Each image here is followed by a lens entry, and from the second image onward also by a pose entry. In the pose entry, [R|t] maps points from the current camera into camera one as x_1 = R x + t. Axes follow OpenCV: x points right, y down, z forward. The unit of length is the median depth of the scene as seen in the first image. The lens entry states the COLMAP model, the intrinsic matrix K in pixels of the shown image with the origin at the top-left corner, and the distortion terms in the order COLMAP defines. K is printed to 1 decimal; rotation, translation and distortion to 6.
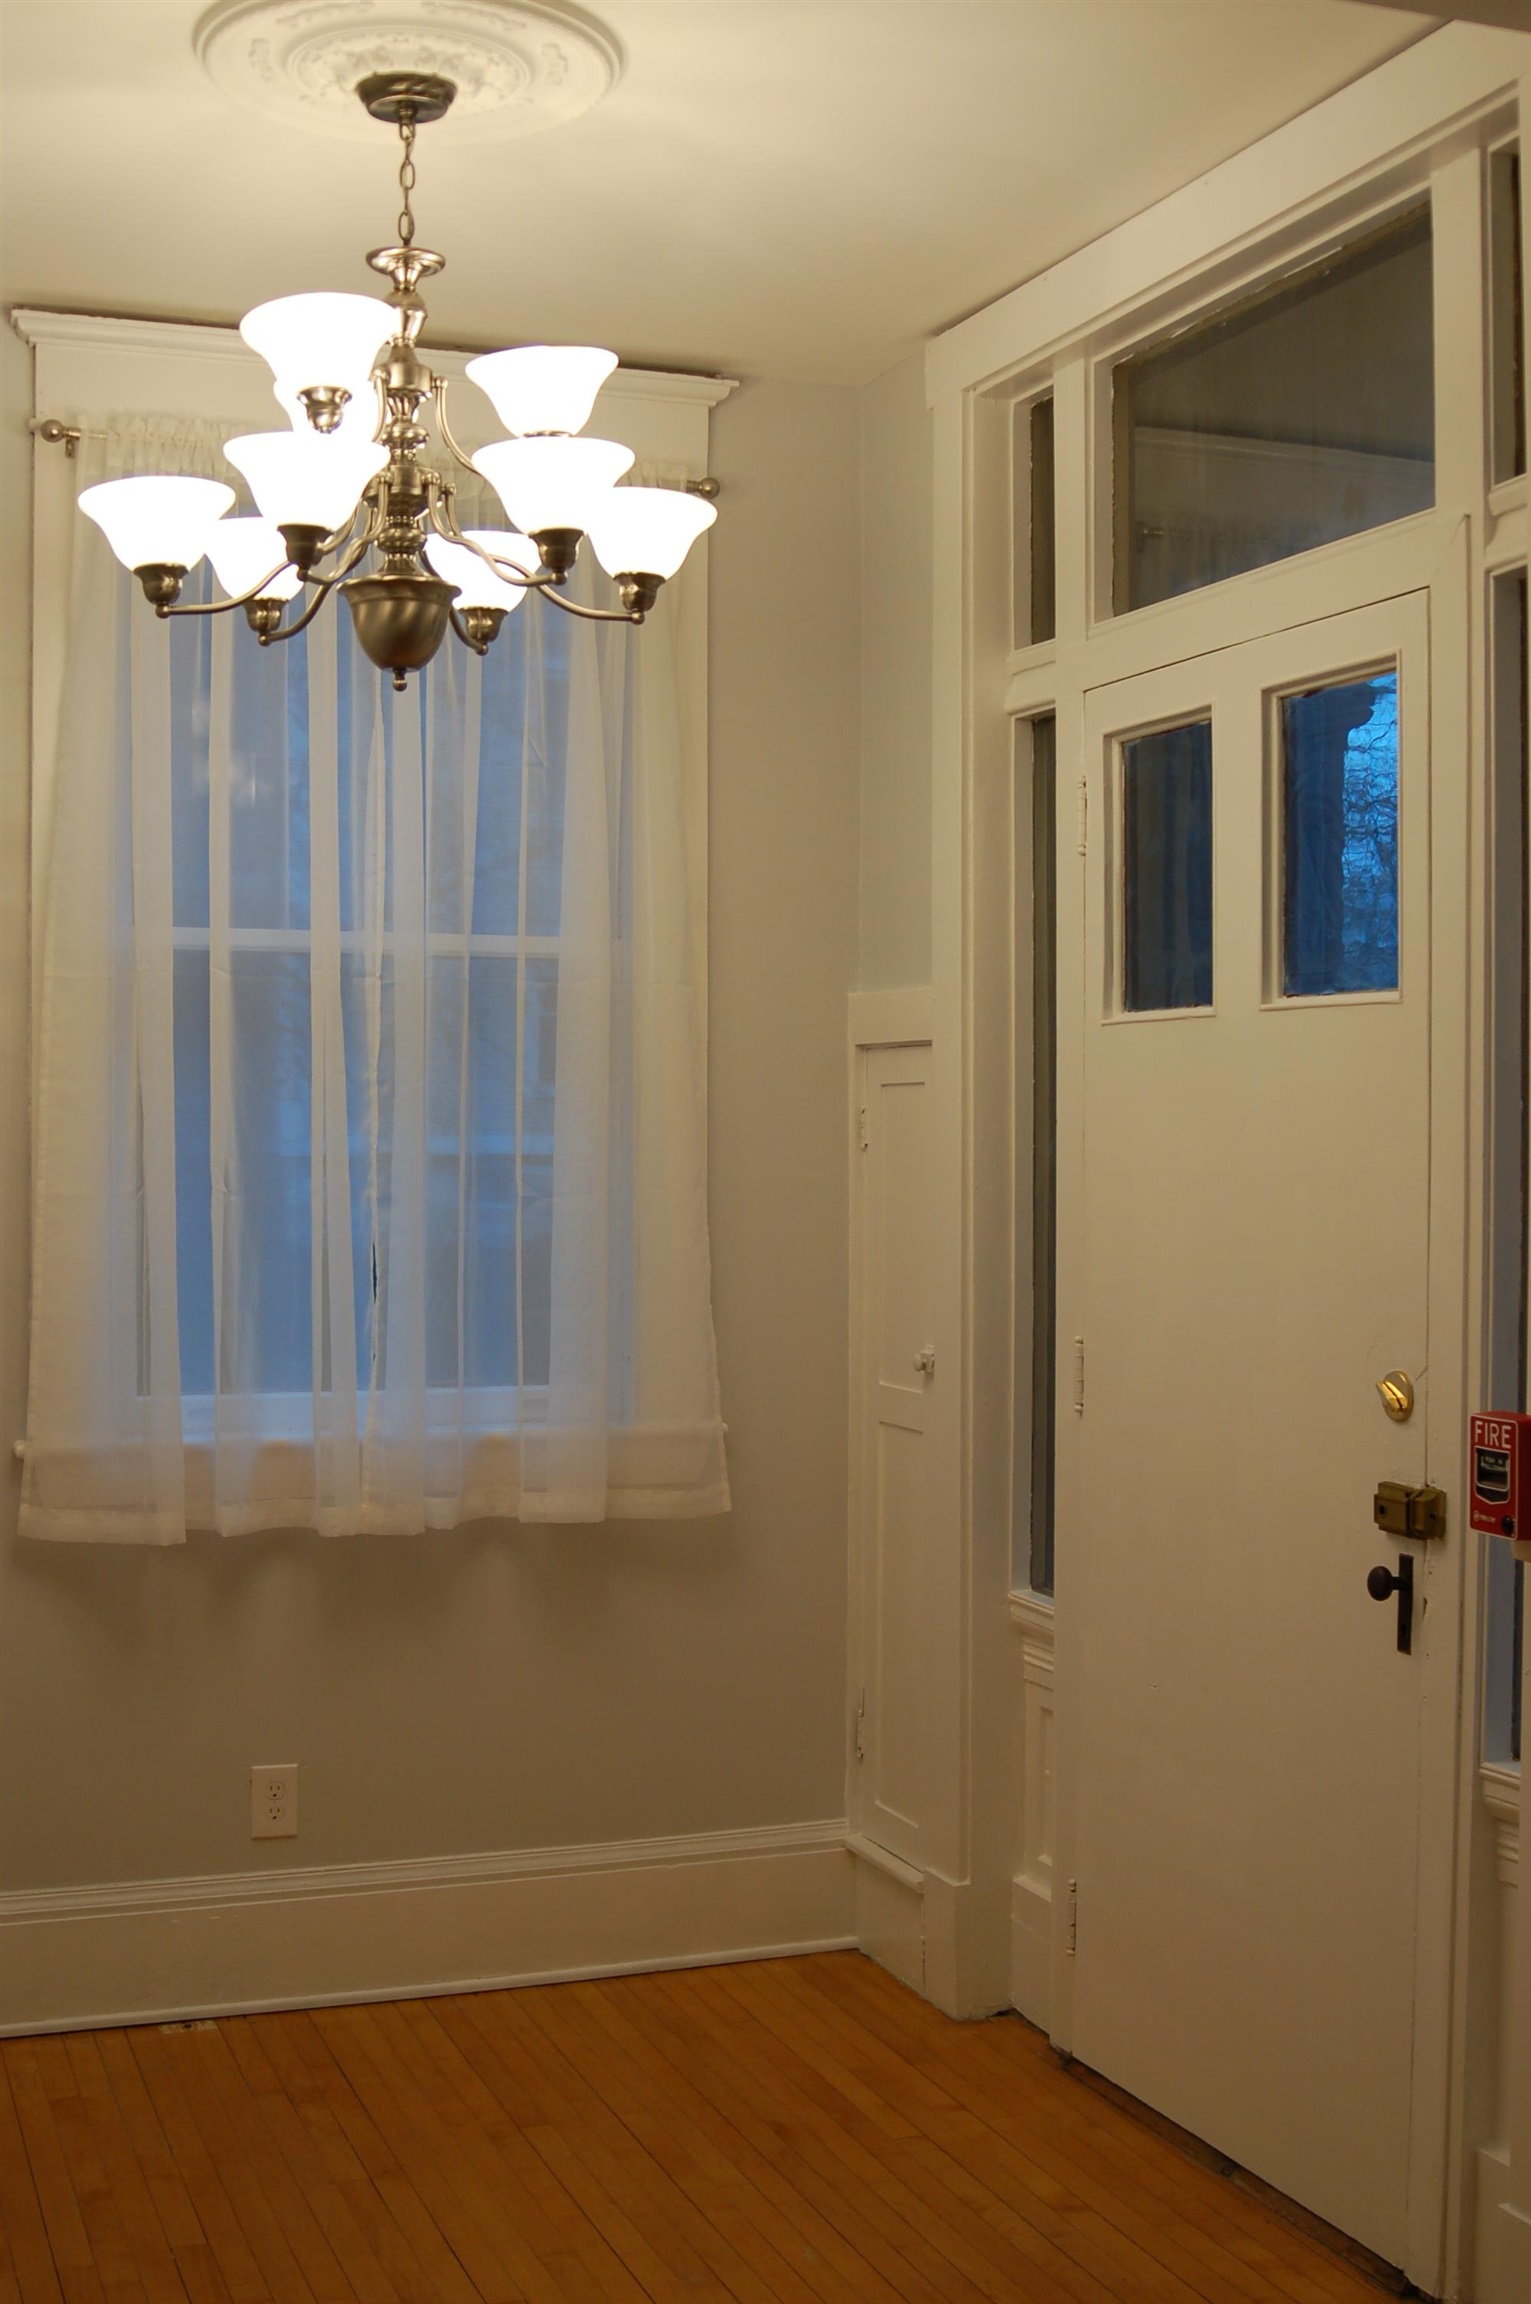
lens RADIAL K [[2692.2, 0, 765.5], [0, 2692.2, 1152.0], [0, 0, 1]] dist [-0.123804, -0.025042]
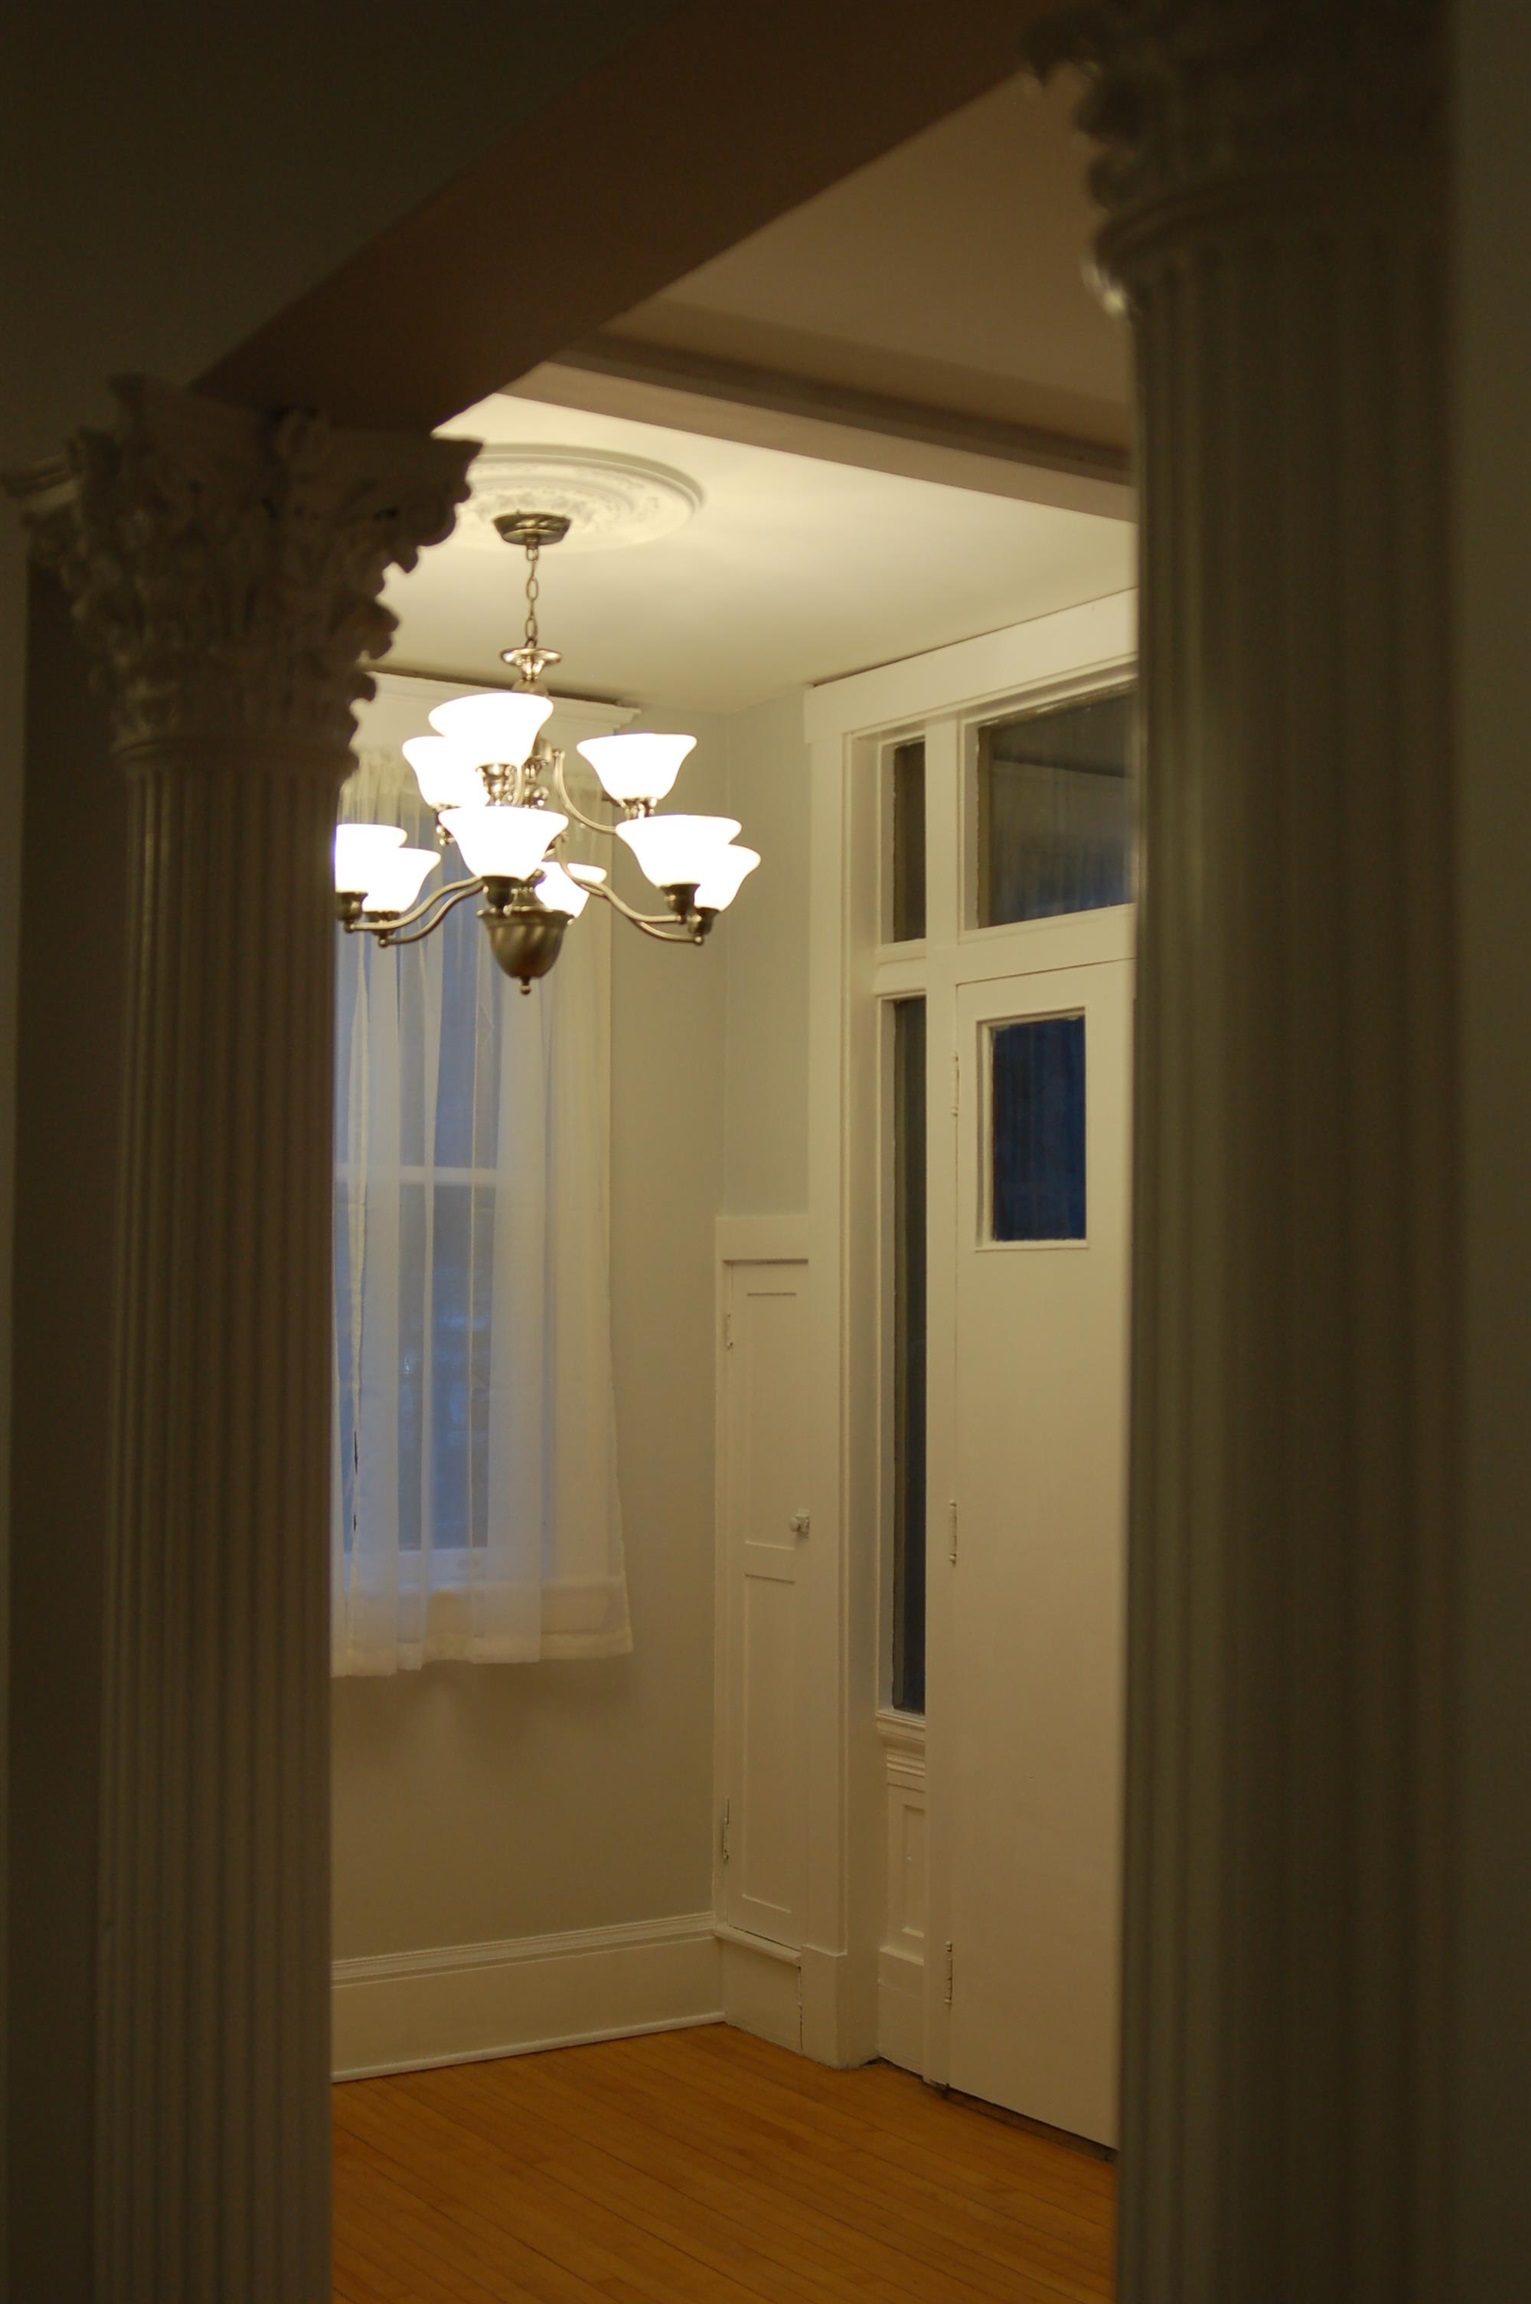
lens RADIAL K [[2692.2, 0, 765.5], [0, 2692.2, 1152.0], [0, 0, 1]] dist [-0.123804, -0.025042]
pose [[0.979120, 0.013950, 0.202806, -0.211203], [-0.000906, 0.997932, -0.064269, -0.011853], [-0.203283, 0.062743, 0.977108, -0.199388]]
